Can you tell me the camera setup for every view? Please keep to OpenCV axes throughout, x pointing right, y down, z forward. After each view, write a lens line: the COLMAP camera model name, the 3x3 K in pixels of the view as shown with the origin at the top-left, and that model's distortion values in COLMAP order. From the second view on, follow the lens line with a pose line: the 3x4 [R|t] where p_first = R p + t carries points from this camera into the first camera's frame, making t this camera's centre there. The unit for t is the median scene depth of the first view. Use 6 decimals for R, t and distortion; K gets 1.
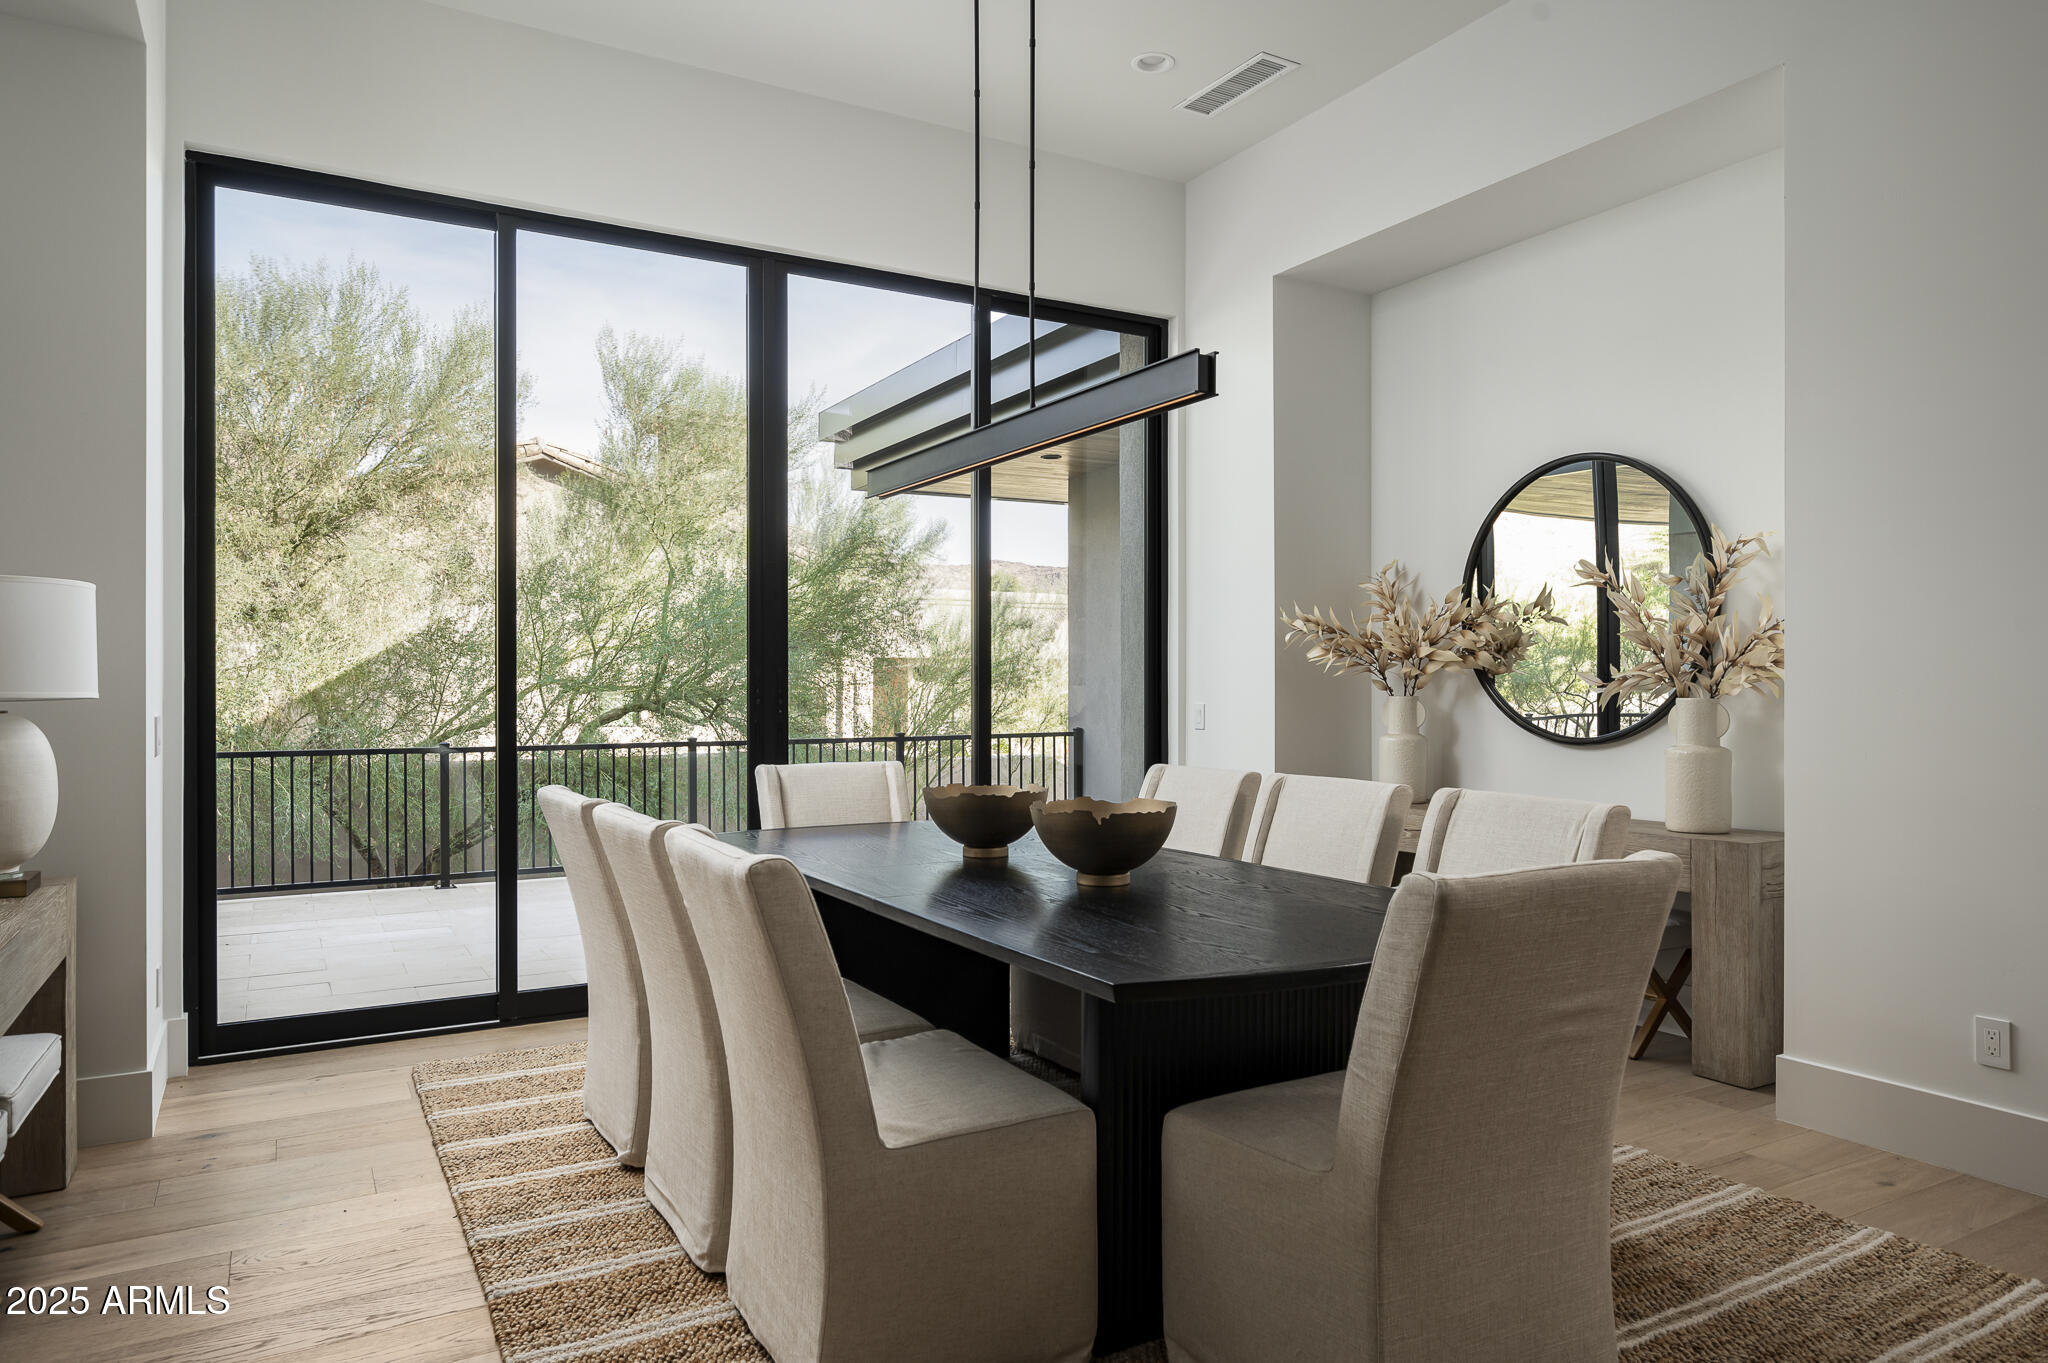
lens RADIAL K [[1288.7, 0, 1028.7], [0, 1288.7, 682.1], [0, 0, 1]] dist [-0.005469, 0.002831]
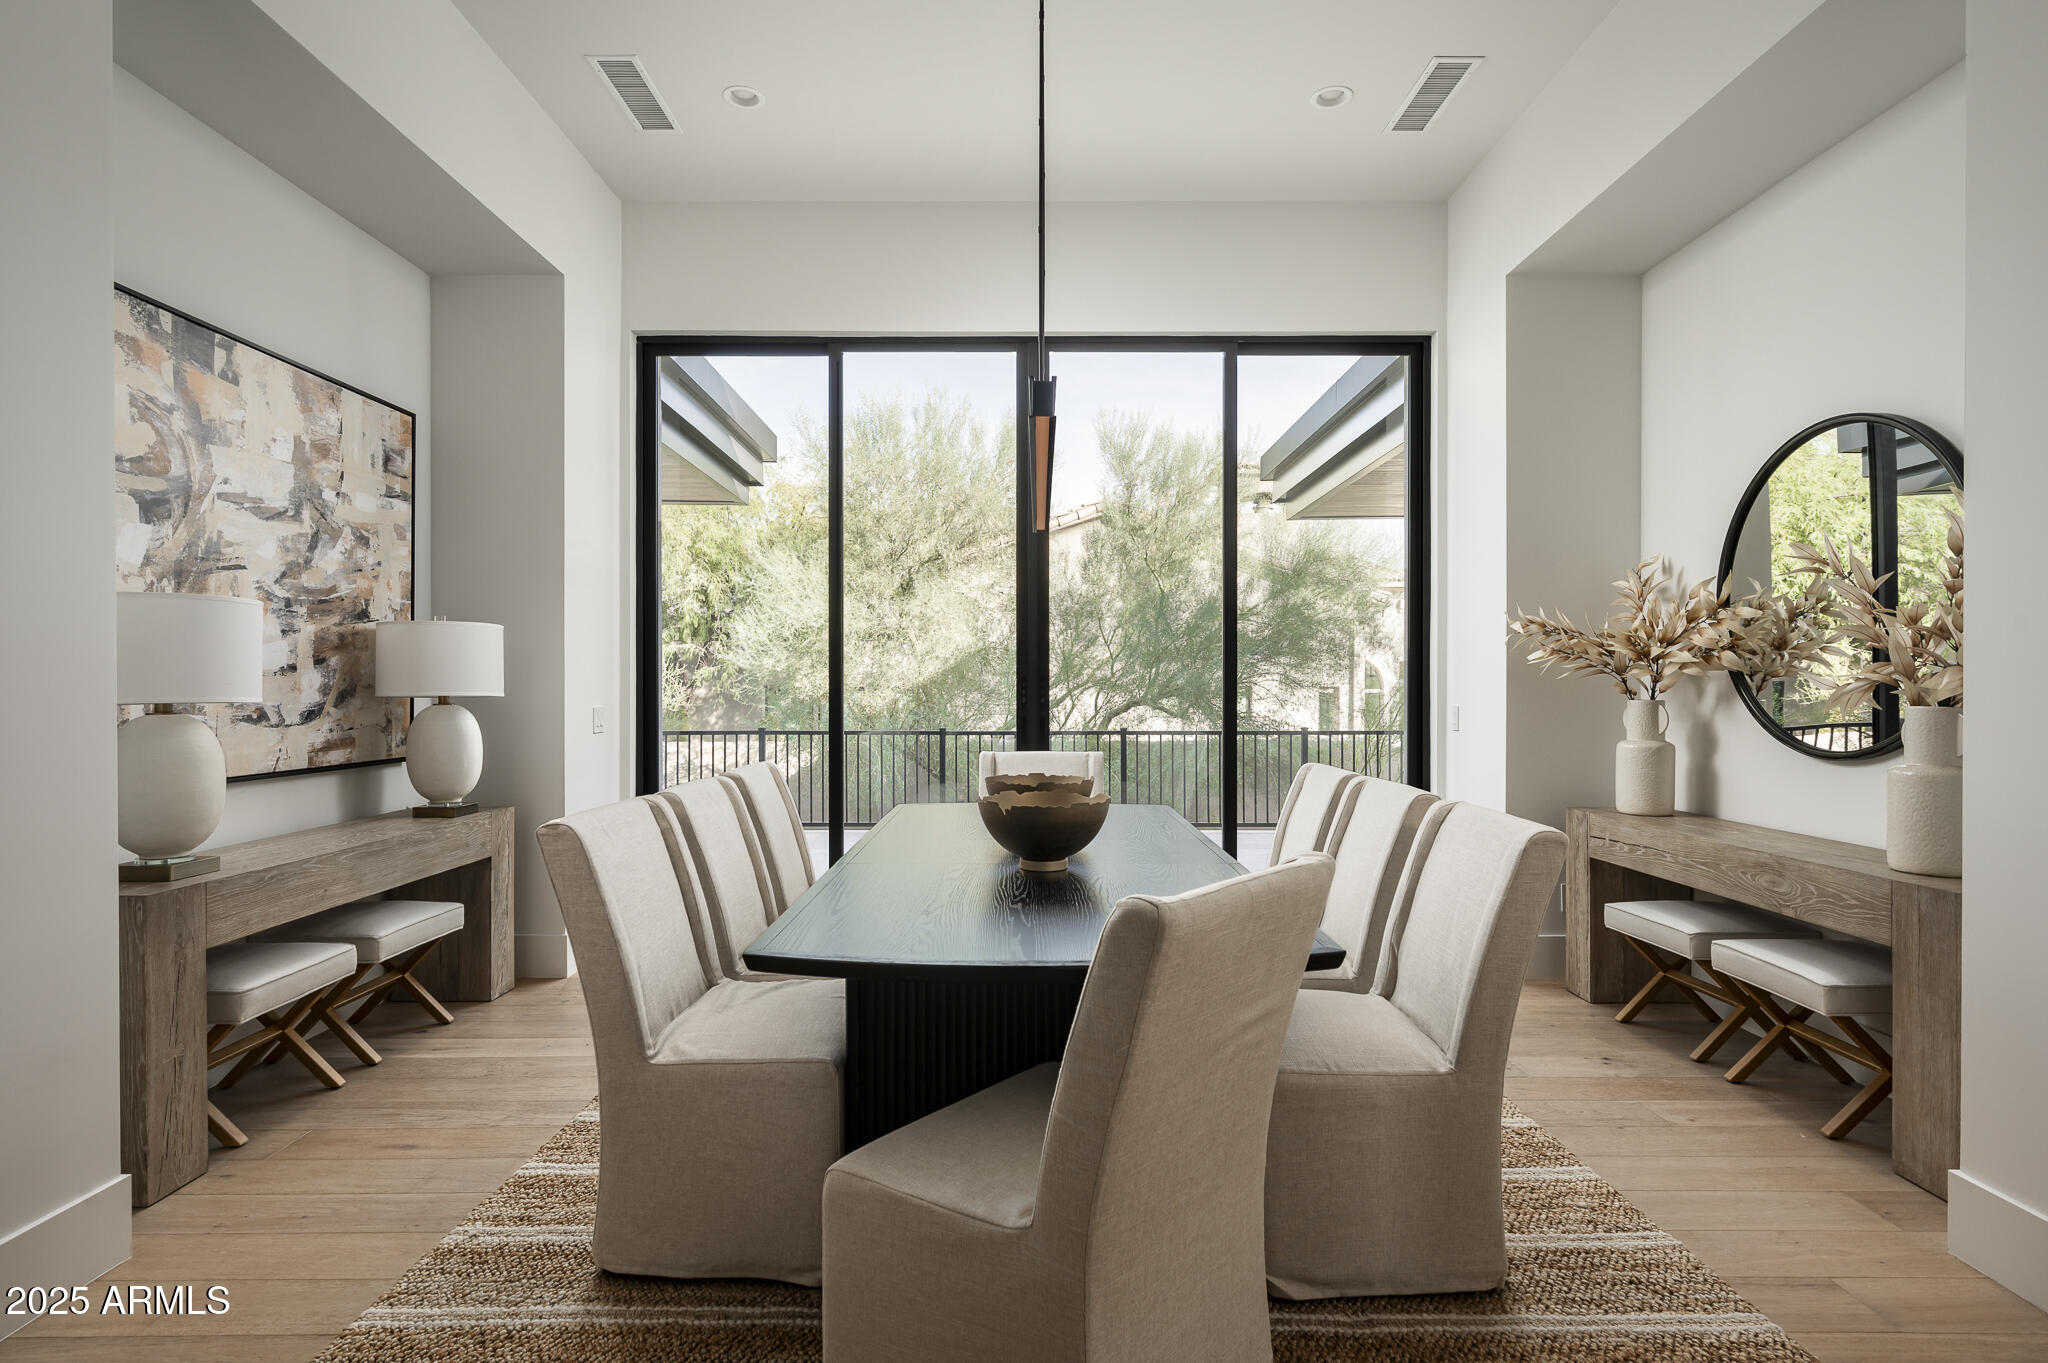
lens RADIAL K [[1046.0, 0, 1026.8], [0, 1046.0, 684.2], [0, 0, 1]] dist [0.001011, 0.000053]
pose [[0.867182, 0.001036, -0.497990, 0.289844], [0.000086, 0.999998, 0.002230, -0.002514], [0.497991, -0.001976, 0.867180, 0.123984]]
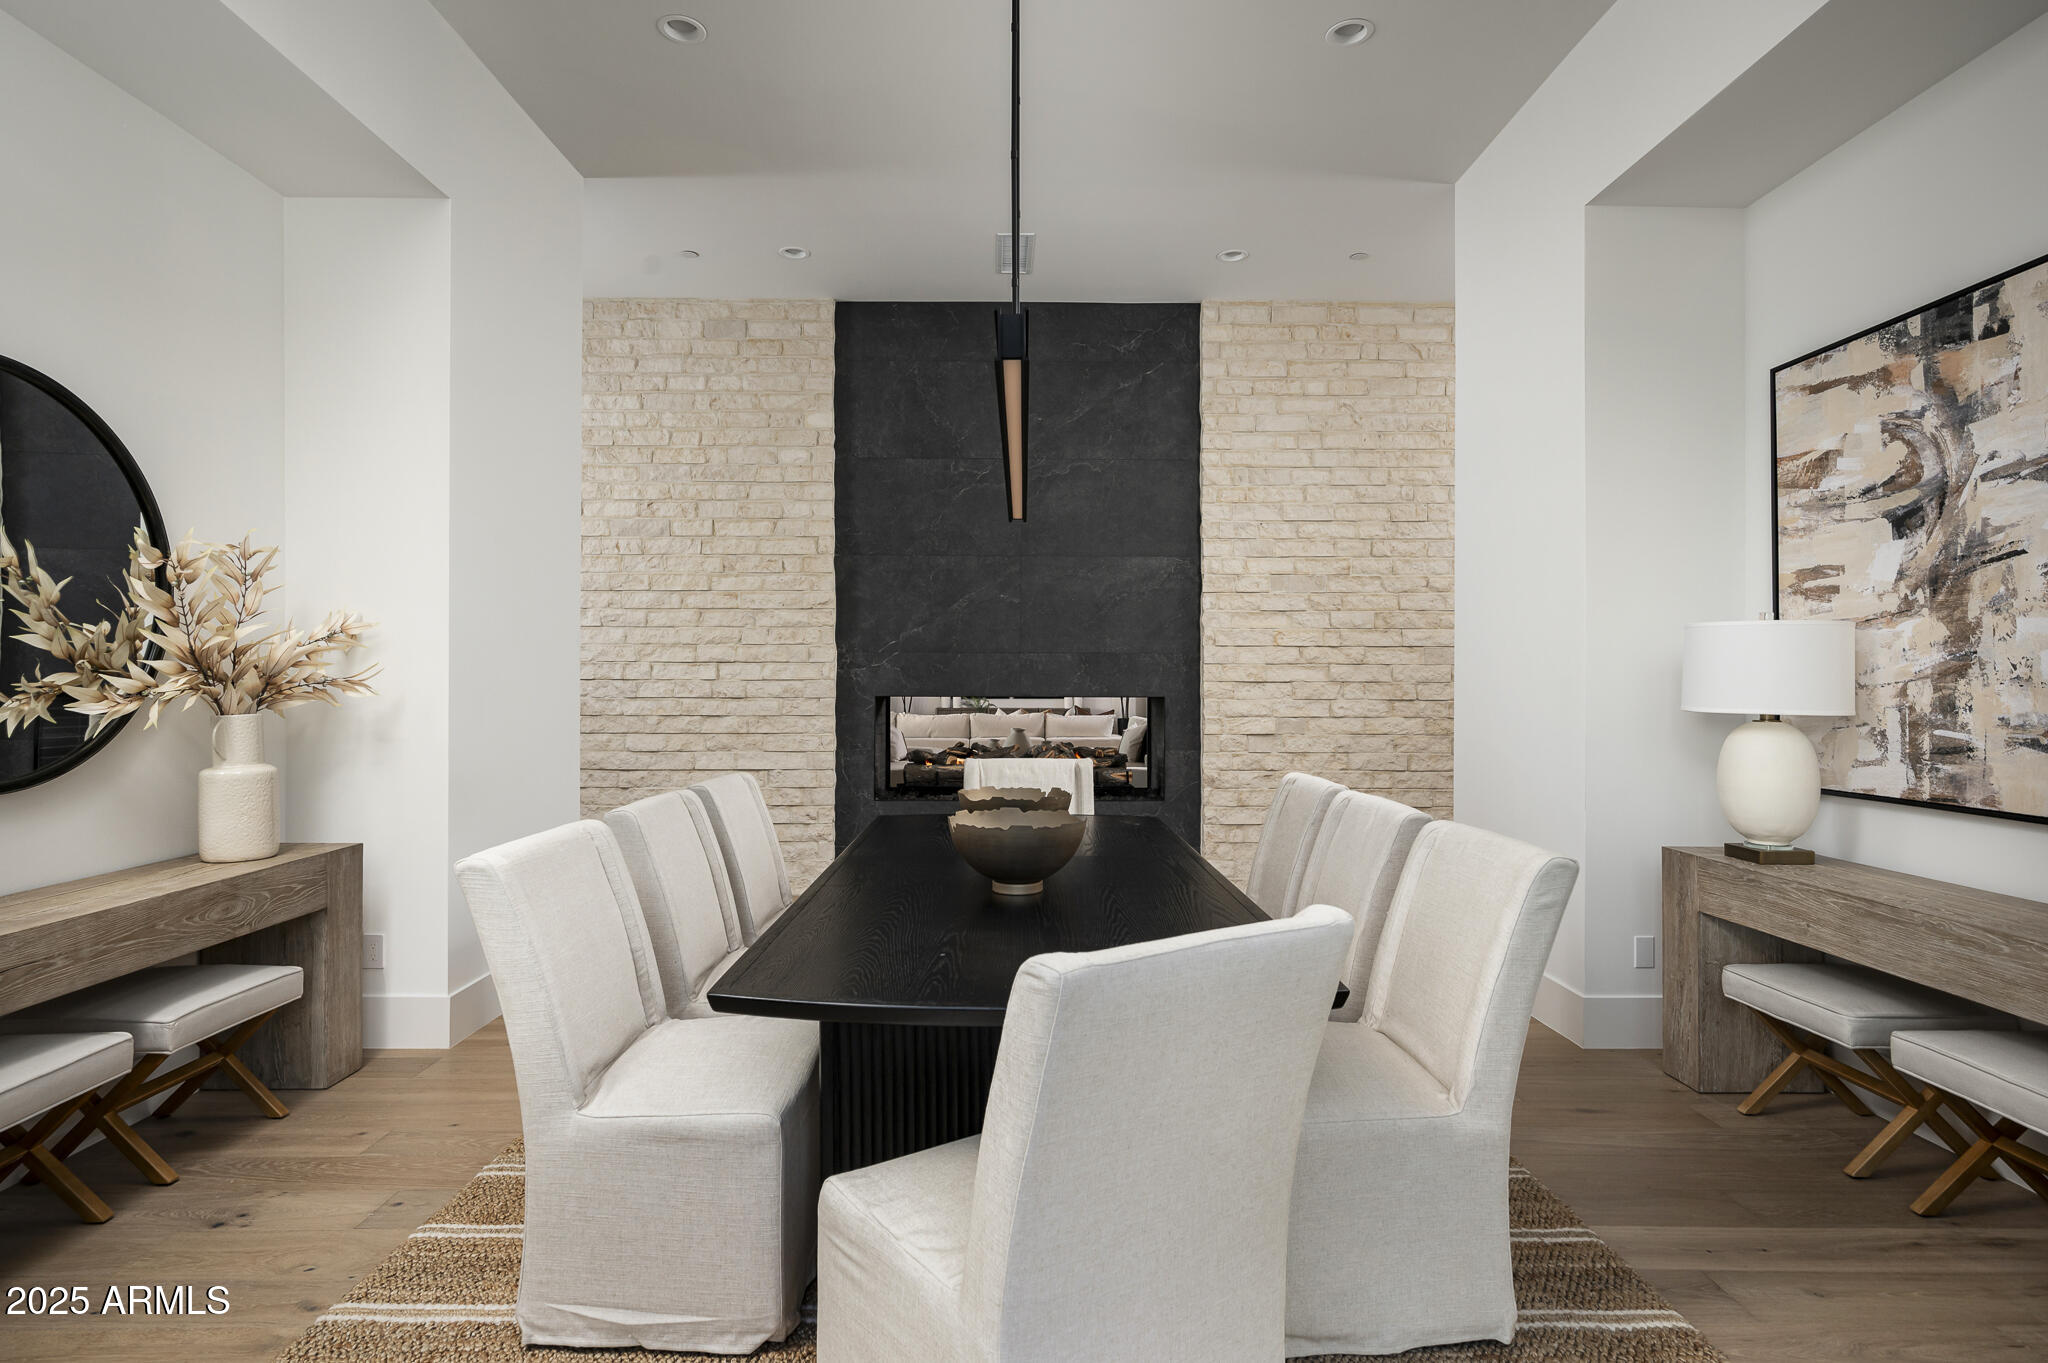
lens RADIAL K [[1046.0, 0, 1022.5], [0, 1046.0, 680.9], [0, 0, 1]] dist [0.001011, 0.000053]
pose [[-0.869122, -0.000113, 0.494598, -0.262448], [-0.001938, 0.999993, -0.003176, -0.007320], [-0.494595, -0.003719, -0.869116, 1.103140]]
